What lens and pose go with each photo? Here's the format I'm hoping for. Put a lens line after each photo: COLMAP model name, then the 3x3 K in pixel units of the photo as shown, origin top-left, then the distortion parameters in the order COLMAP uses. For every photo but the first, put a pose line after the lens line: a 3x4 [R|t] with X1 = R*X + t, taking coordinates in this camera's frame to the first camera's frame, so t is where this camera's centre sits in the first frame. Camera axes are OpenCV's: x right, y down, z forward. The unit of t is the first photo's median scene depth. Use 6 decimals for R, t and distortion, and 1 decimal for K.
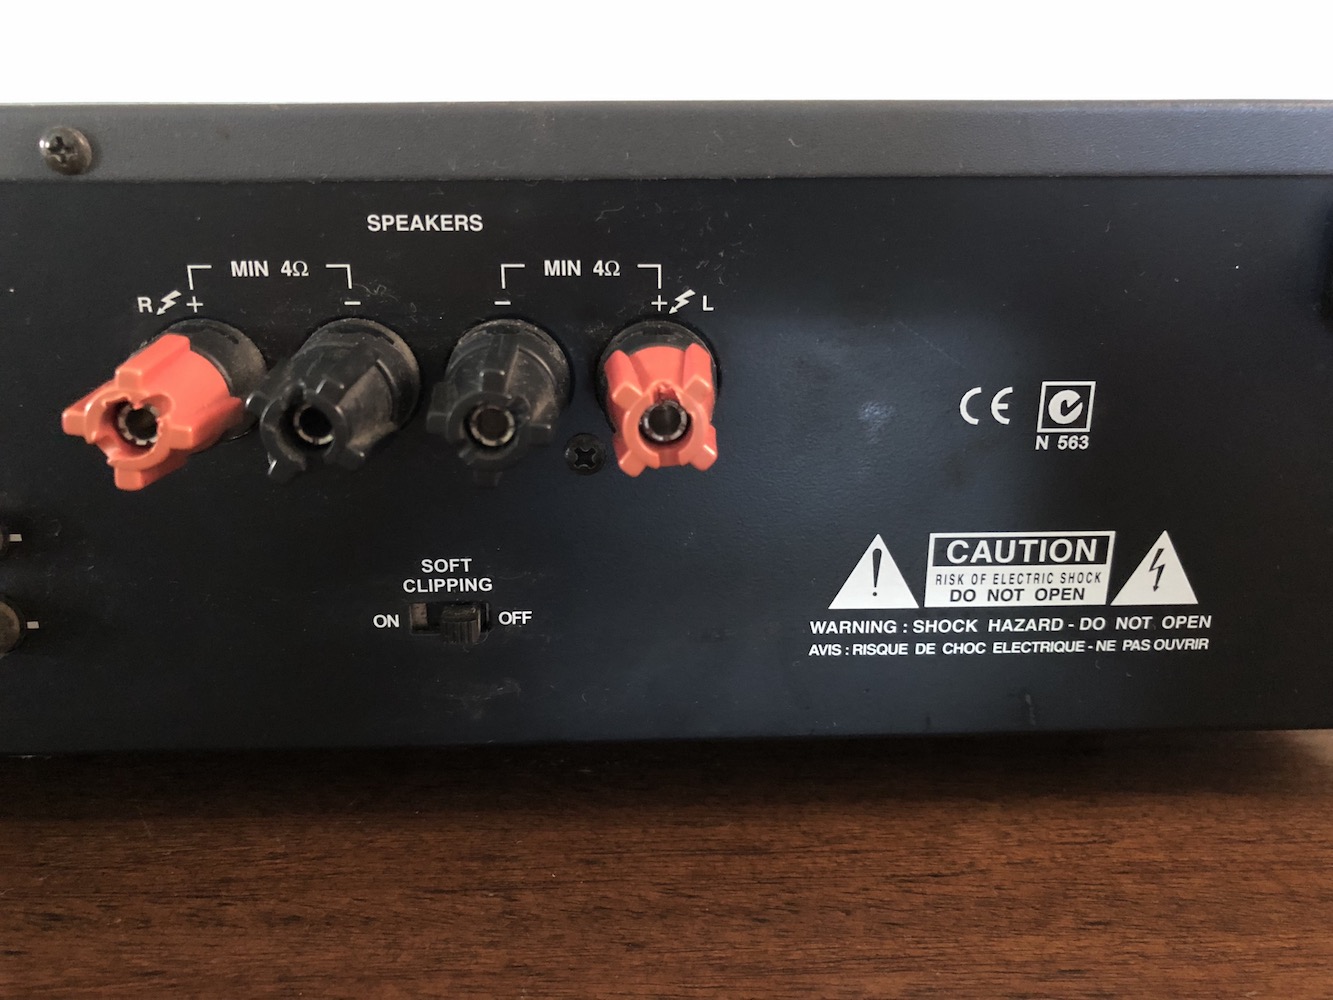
lens RADIAL K [[1118.9, 0, 676.1], [0, 1118.9, 507.5], [0, 0, 1]] dist [0.015498, 0.008830]
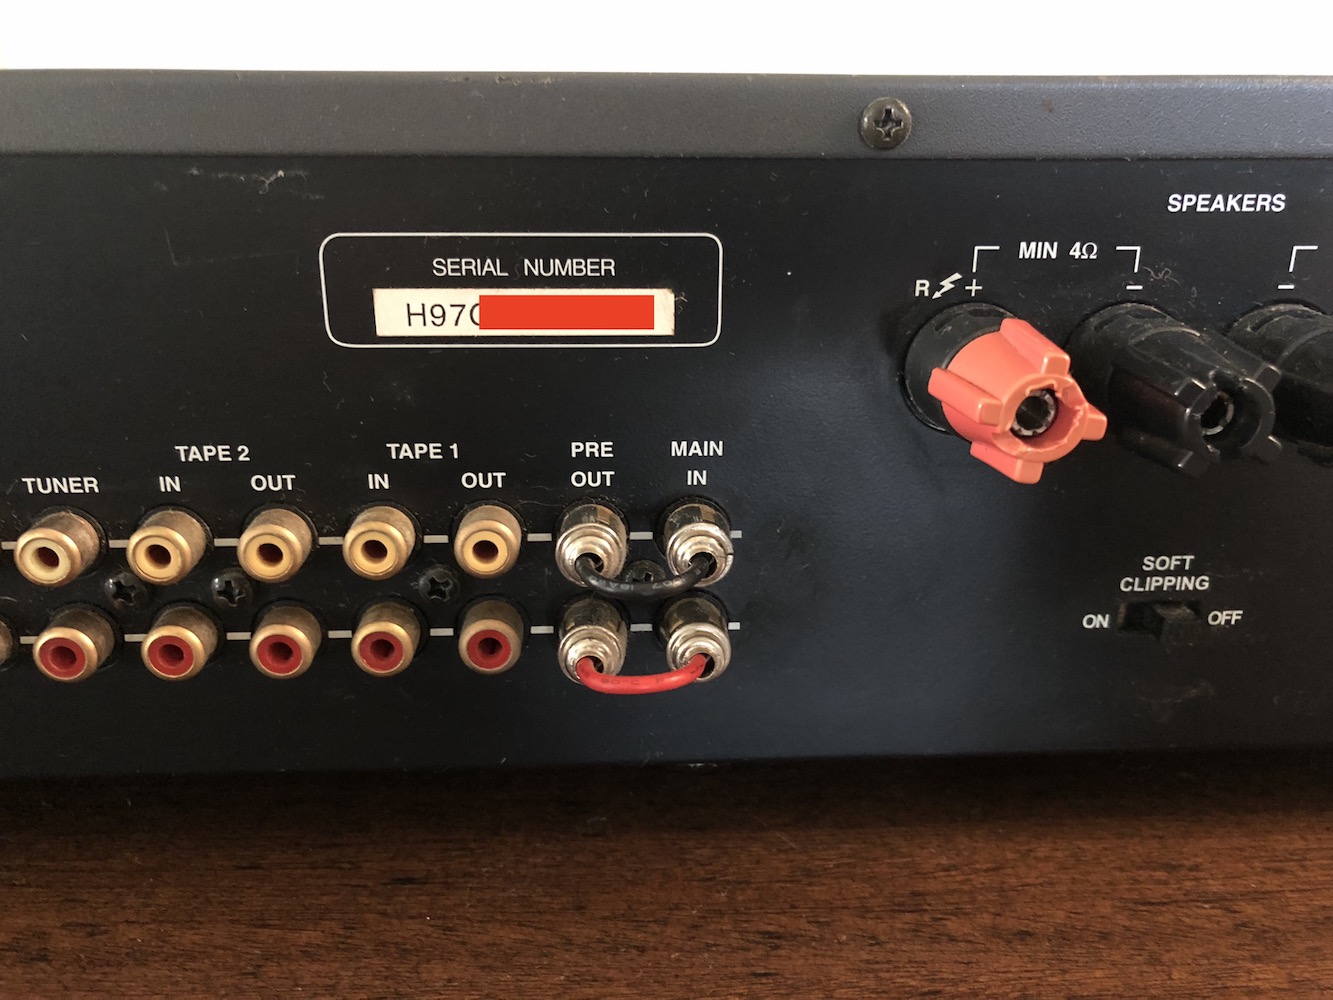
lens RADIAL K [[1118.9, 0, 661.7], [0, 1118.9, 499.2], [0, 0, 1]] dist [0.015498, 0.008830]
pose [[0.998958, 0.000448, 0.045635, -0.687444], [-0.000887, 0.999954, 0.009602, -0.011540], [-0.045629, -0.009632, 0.998912, 0.065316]]
